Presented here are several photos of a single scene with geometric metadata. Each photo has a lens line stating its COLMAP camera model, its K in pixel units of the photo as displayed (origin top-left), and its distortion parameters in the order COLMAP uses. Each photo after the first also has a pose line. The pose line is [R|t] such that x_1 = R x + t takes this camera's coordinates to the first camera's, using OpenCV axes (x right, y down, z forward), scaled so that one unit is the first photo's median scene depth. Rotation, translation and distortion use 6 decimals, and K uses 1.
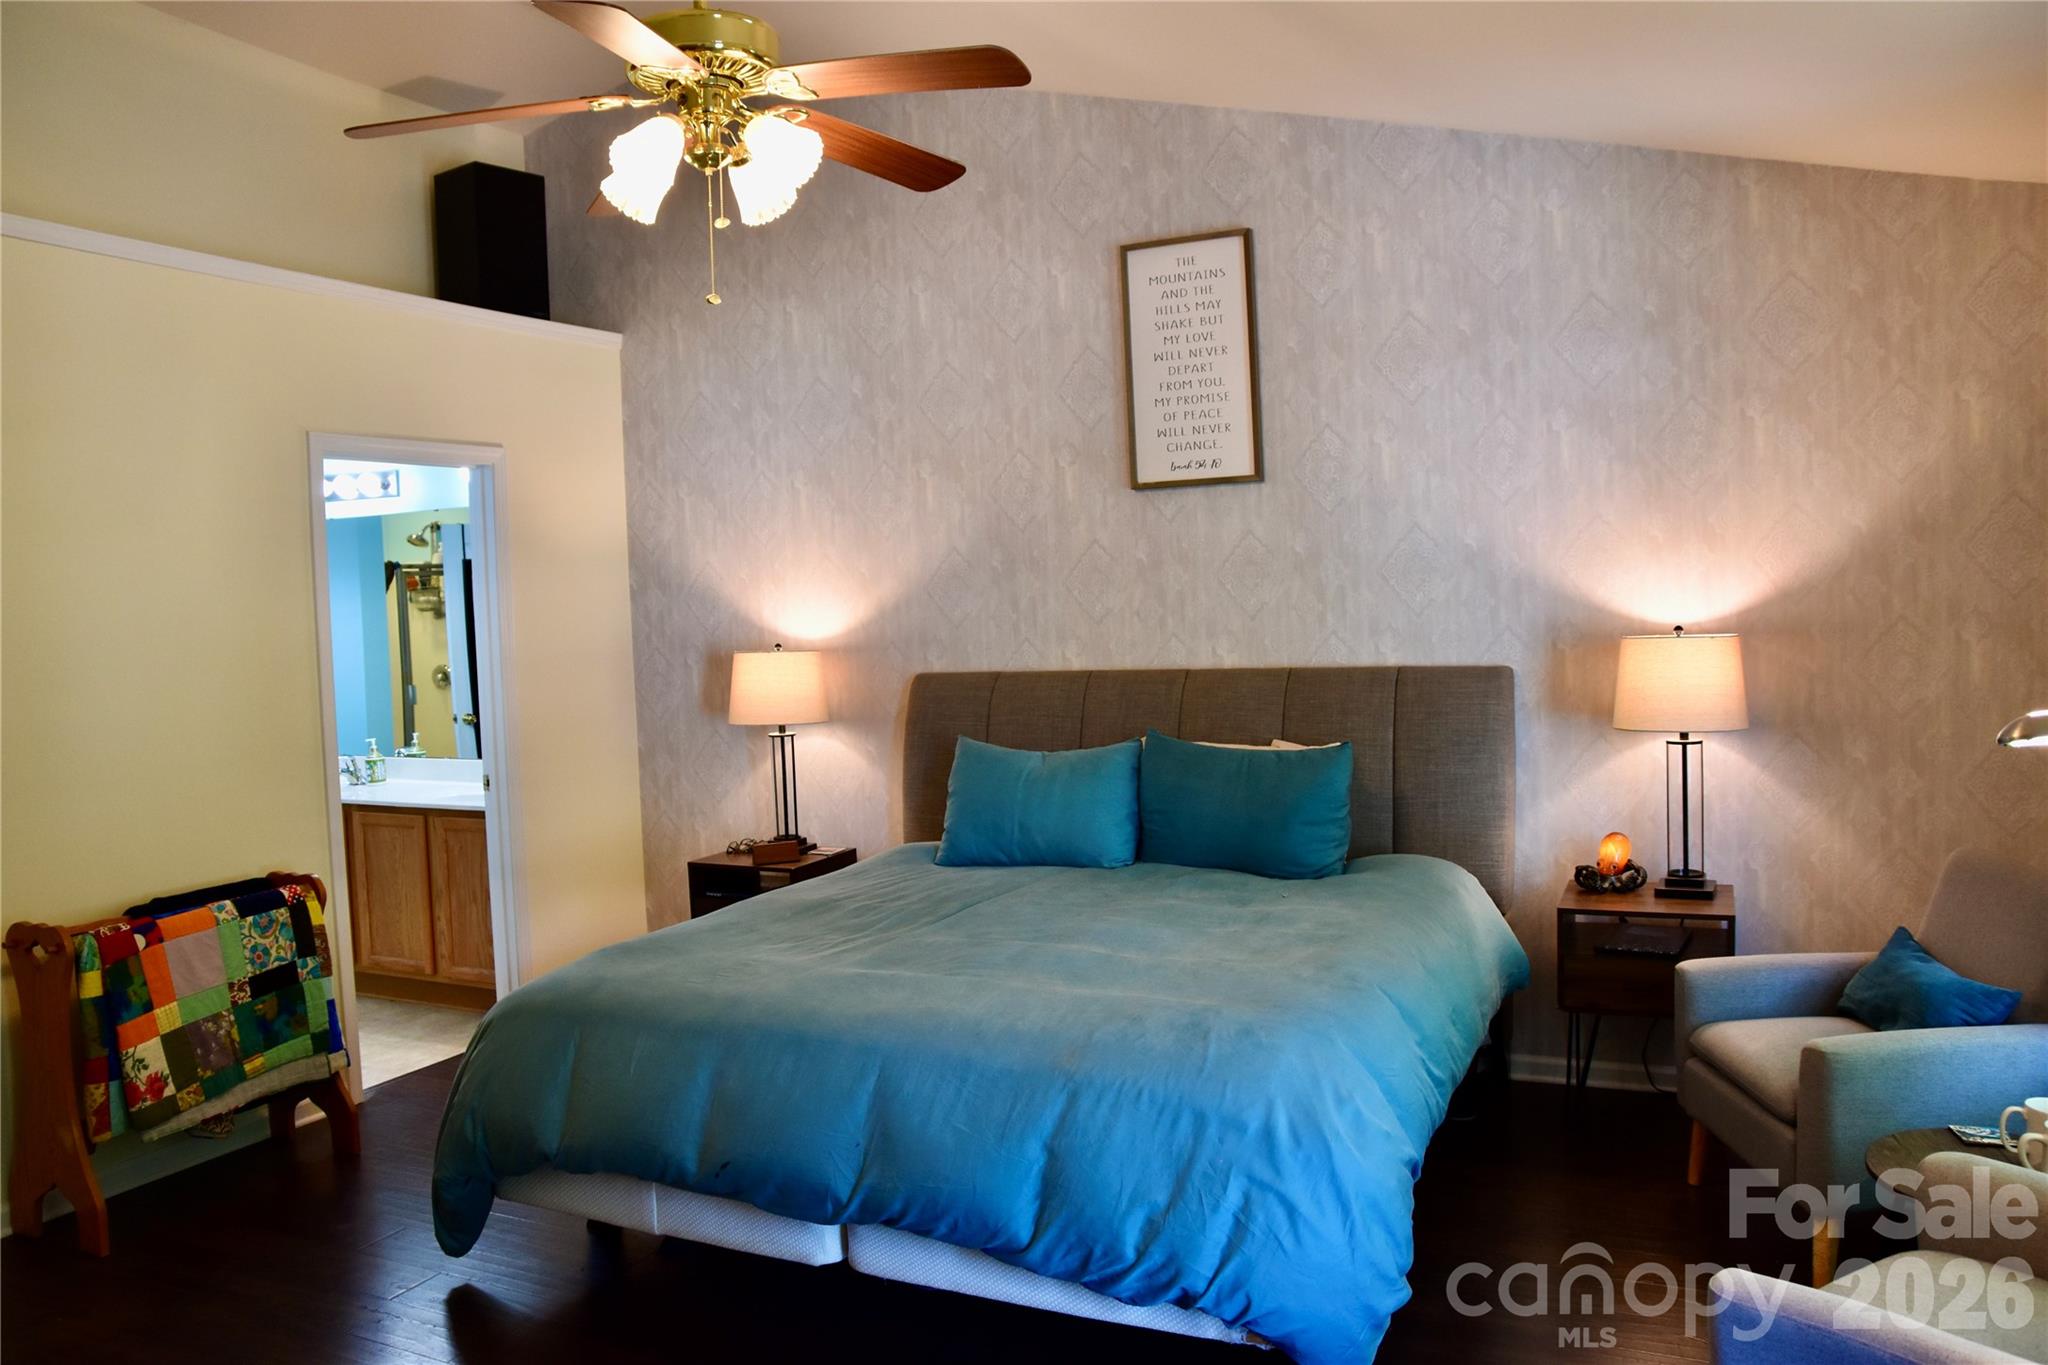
lens RADIAL K [[1517.0, 0, 1024.0], [0, 1517.0, 682.5], [0, 0, 1]] dist [-0.150331, 0.135570]
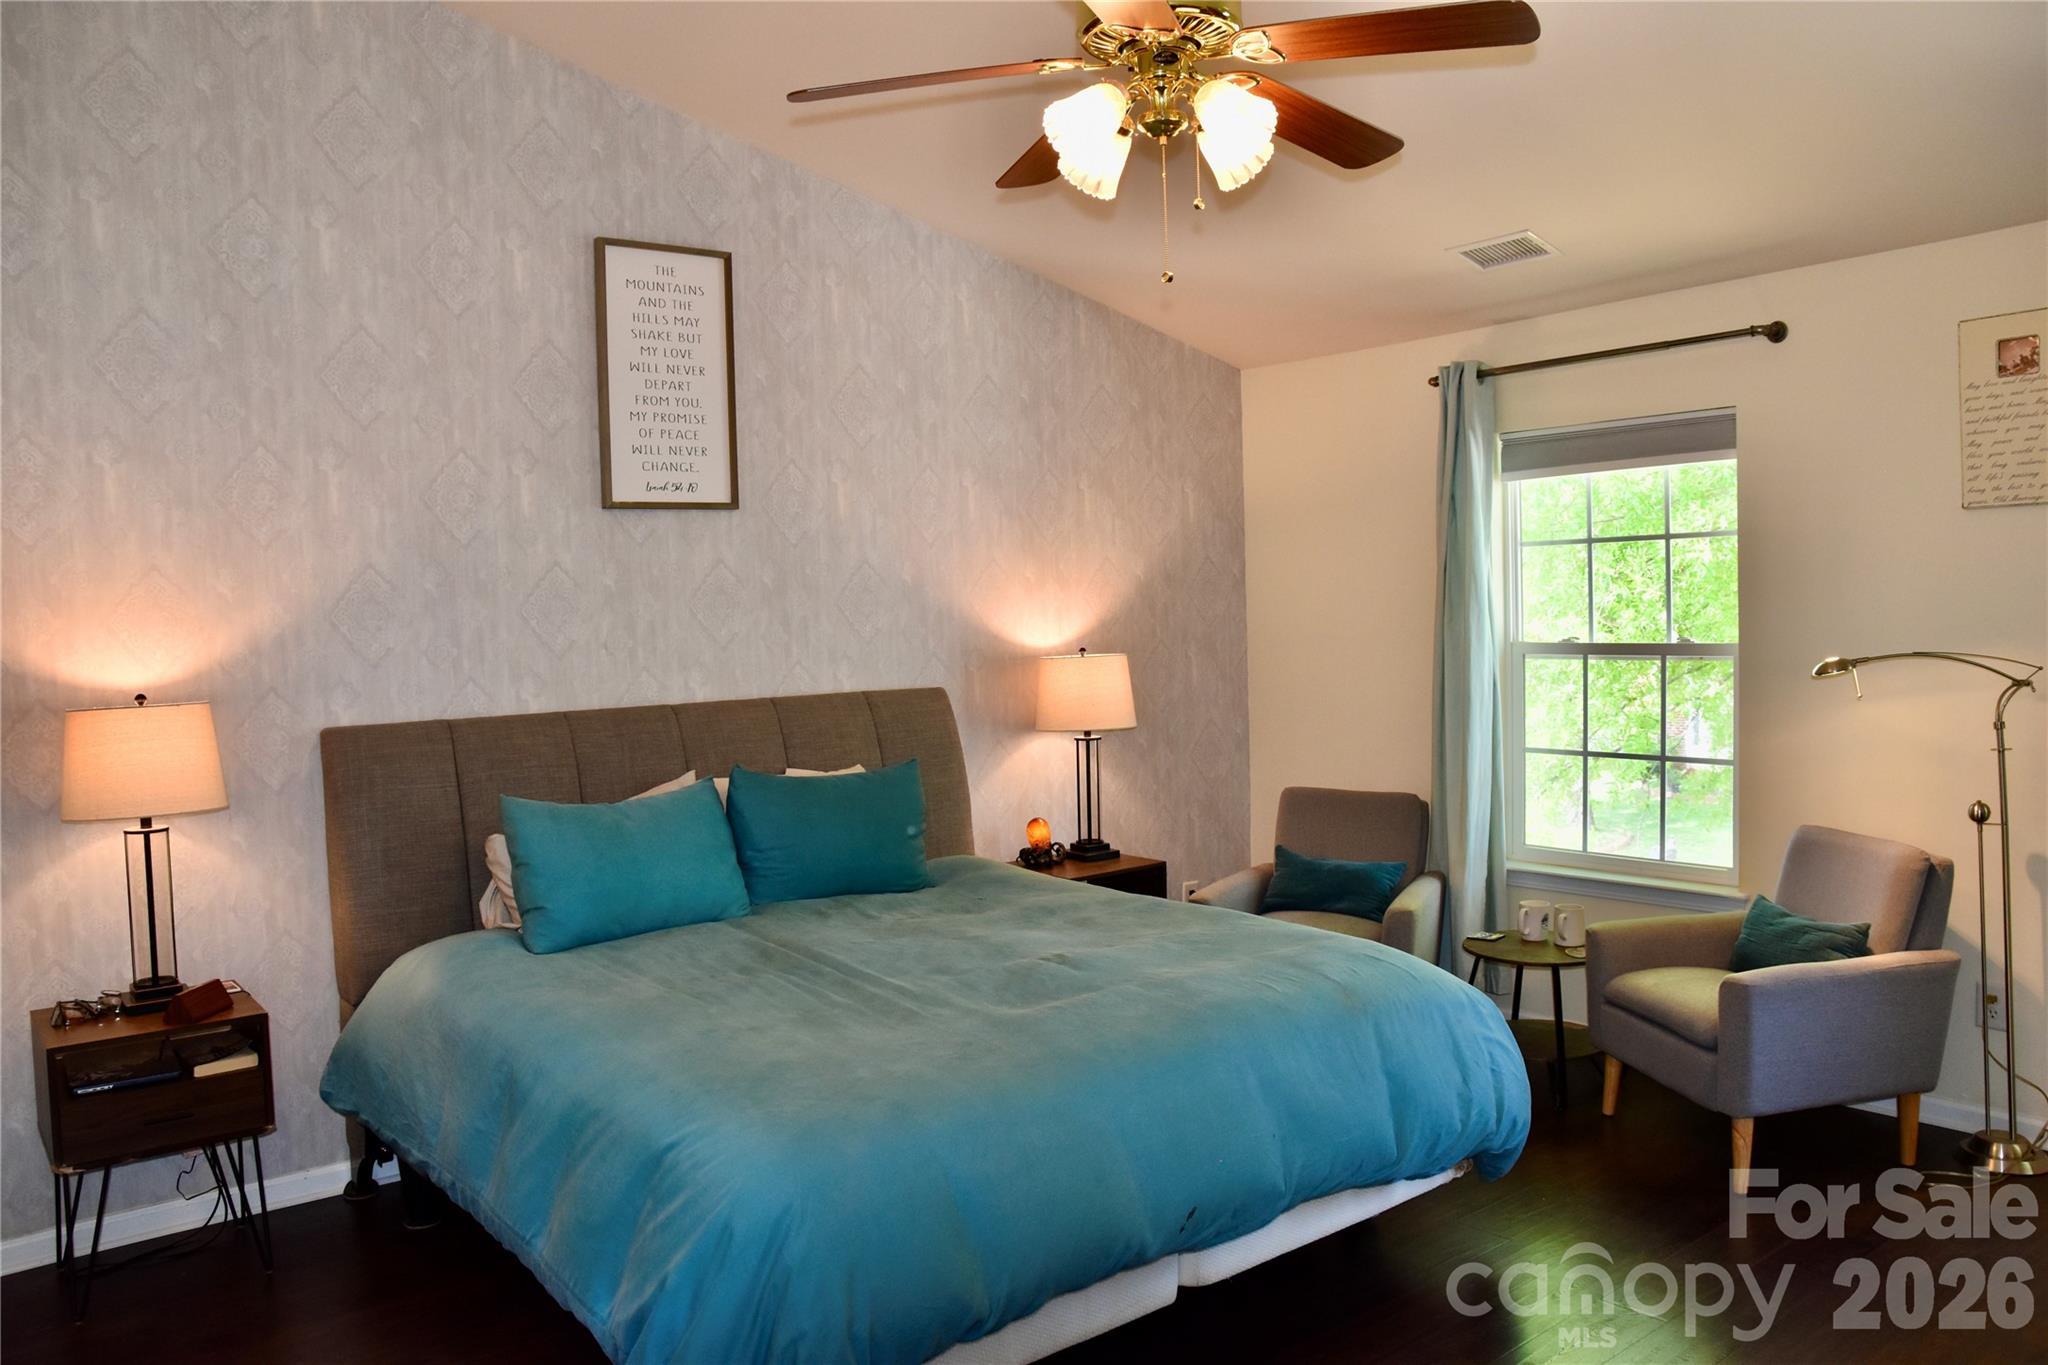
lens RADIAL K [[1532.6, 0, 1024.8], [0, 1532.6, 714.3], [0, 0, 1]] dist [-0.134963, 0.118441]
pose [[0.430220, -0.030091, 0.902222, -0.655488], [0.073506, 0.997293, -0.001790, 0.015408], [-0.899726, 0.067089, 0.431268, 0.404460]]
